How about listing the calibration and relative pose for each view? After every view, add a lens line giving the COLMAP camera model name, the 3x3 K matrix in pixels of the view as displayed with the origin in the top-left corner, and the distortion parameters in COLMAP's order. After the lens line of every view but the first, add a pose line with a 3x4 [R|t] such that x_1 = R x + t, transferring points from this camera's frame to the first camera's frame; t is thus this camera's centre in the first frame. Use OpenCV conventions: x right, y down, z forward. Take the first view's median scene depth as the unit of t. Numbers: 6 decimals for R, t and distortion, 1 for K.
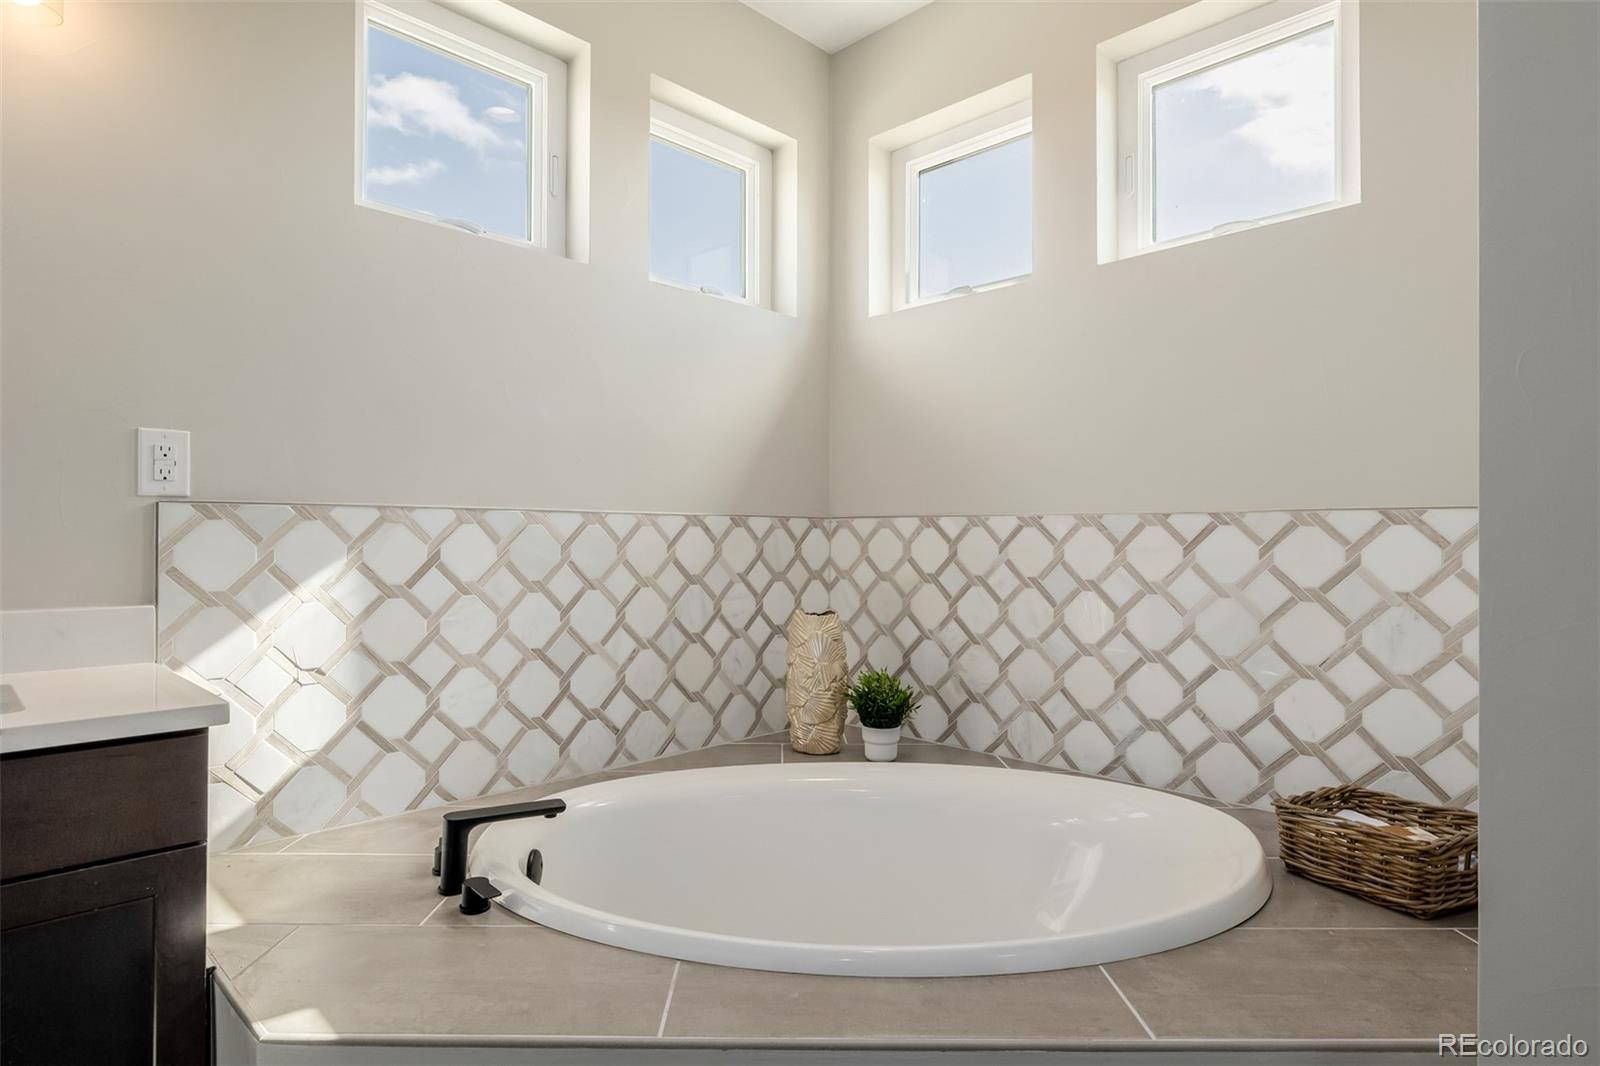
lens RADIAL K [[870.2, 0, 778.5], [0, 870.2, 534.8], [0, 0, 1]] dist [-0.009763, 0.000953]
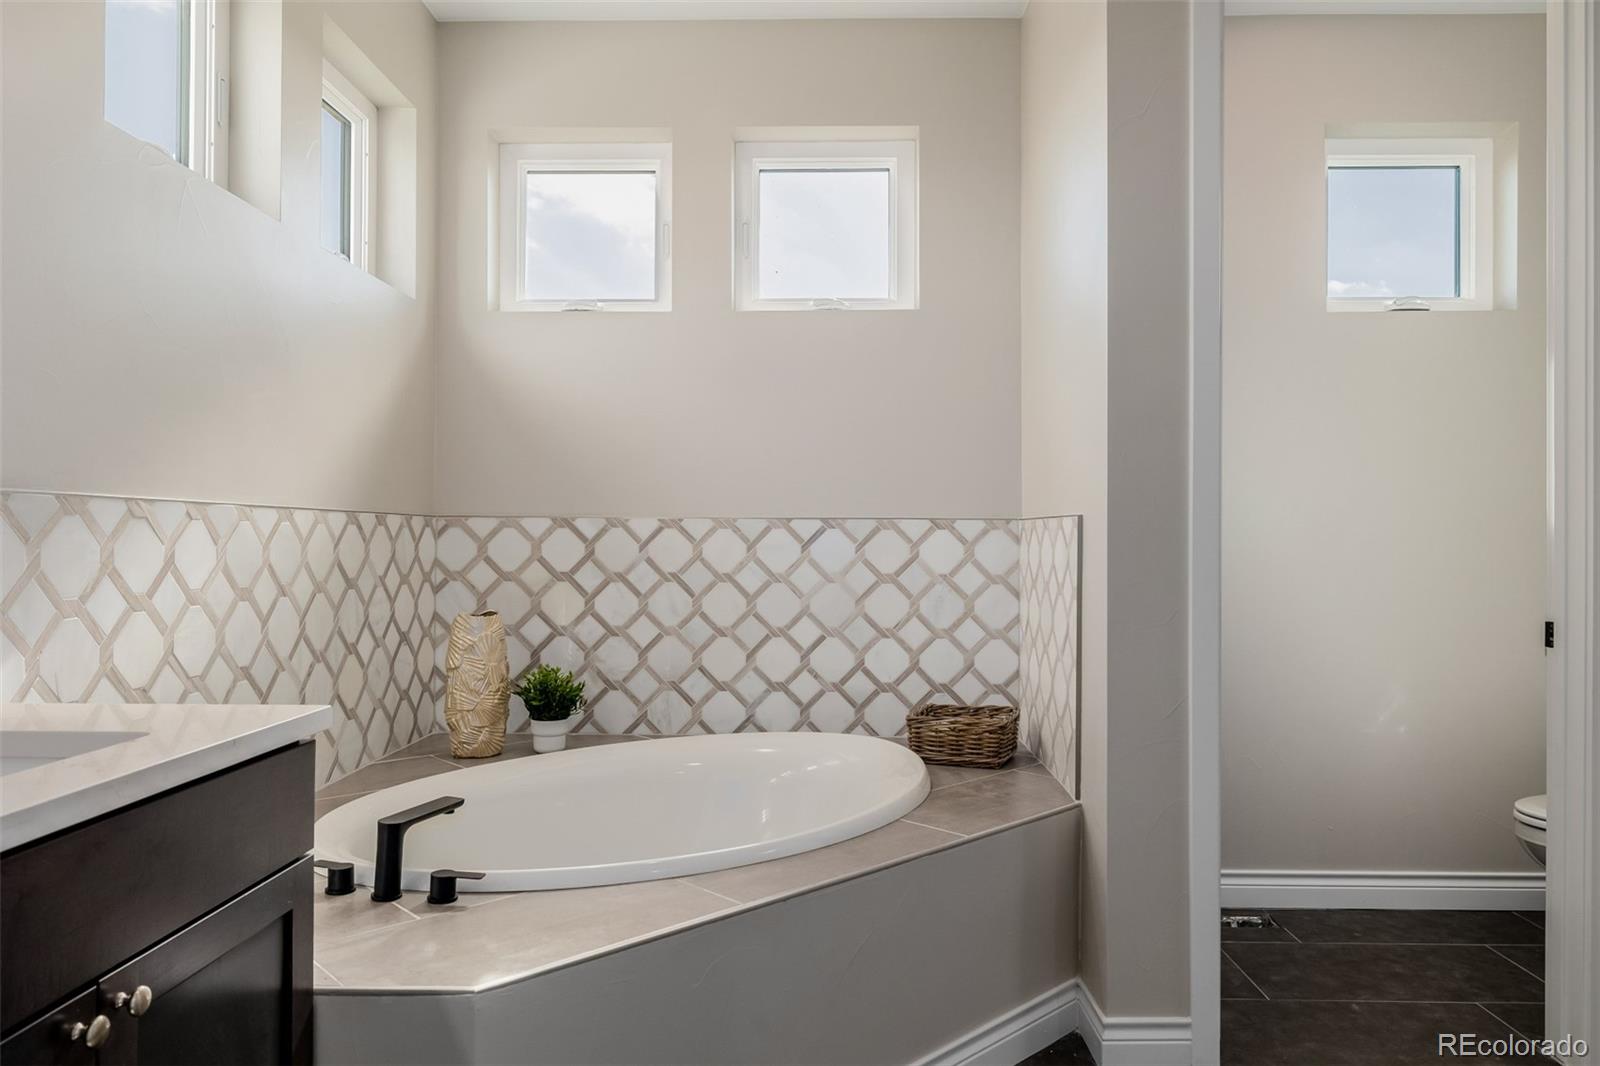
lens RADIAL K [[1048.2, 0, 800.3], [0, 1048.2, 538.7], [0, 0, 1]] dist [0.001924, -0.006758]
pose [[0.719421, 0.001045, 0.694573, -0.593212], [-0.004297, 0.999986, 0.002946, -0.000124], [-0.694561, -0.005104, 0.719416, -0.115531]]
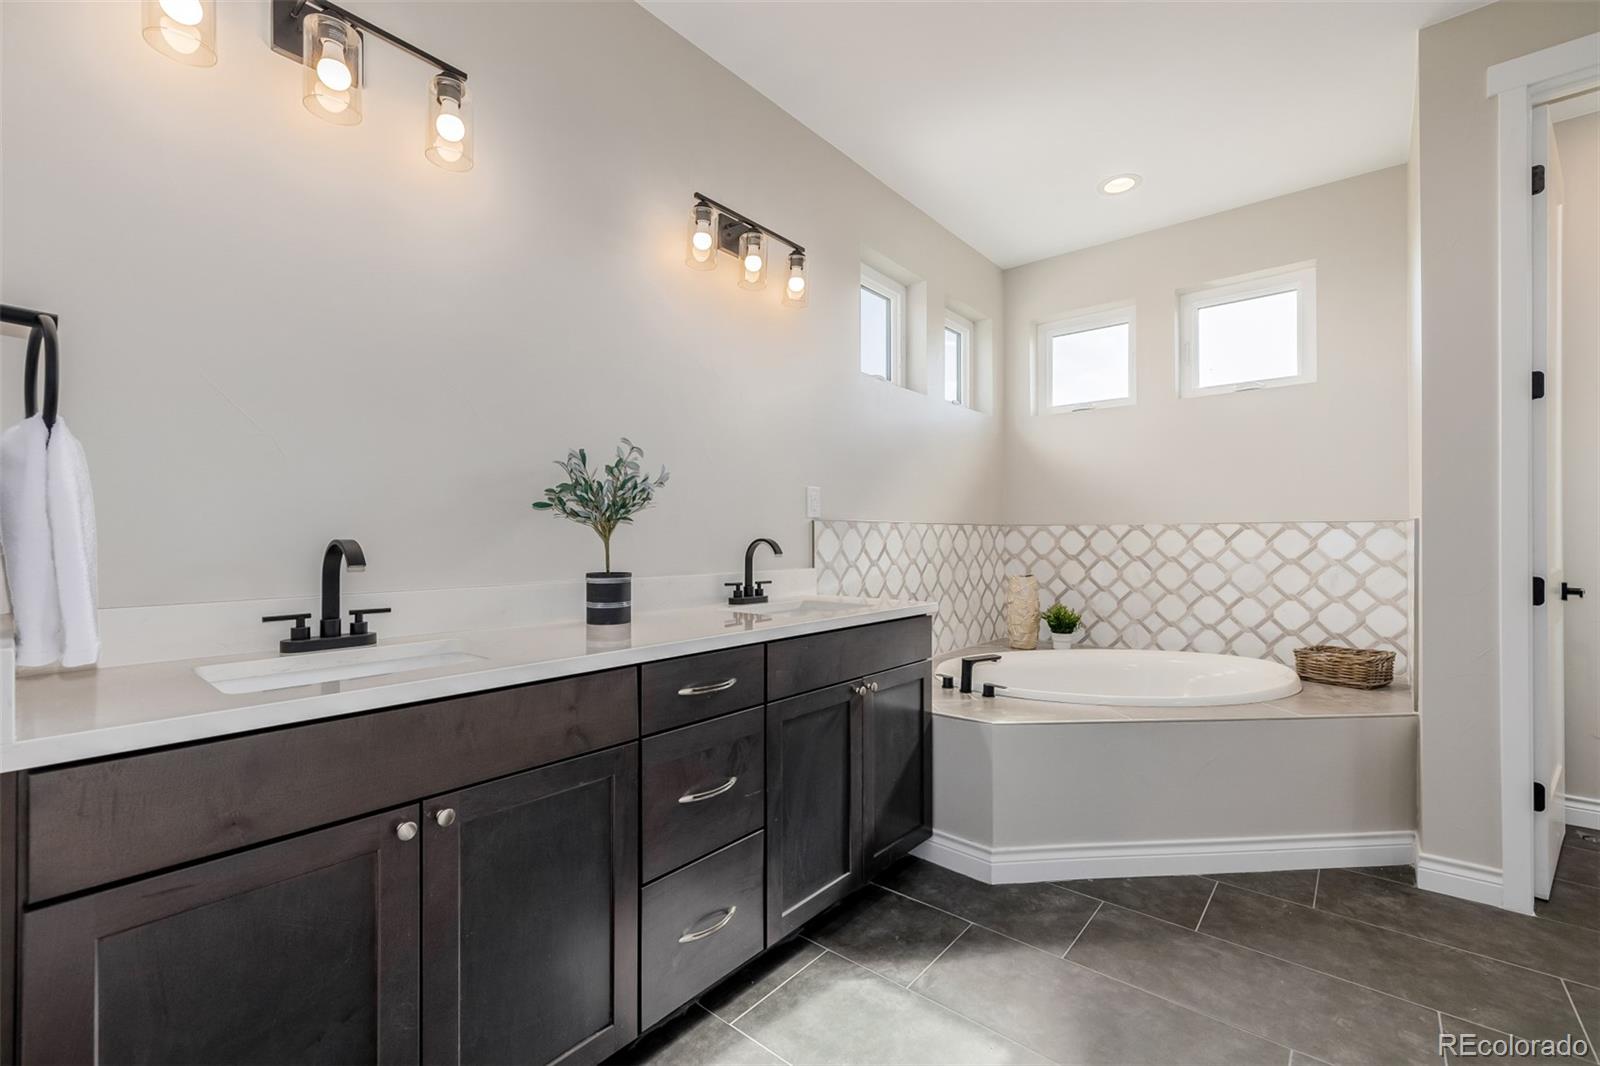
lens RADIAL K [[682.1, 0, 800.8], [0, 682.1, 533.4], [0, 0, 1]] dist [0.006527, -0.001725]
pose [[0.995448, -0.003405, 0.095249, -0.670775], [0.003709, 0.999989, -0.003014, -0.000089], [-0.095237, 0.003354, 0.995449, -0.508070]]
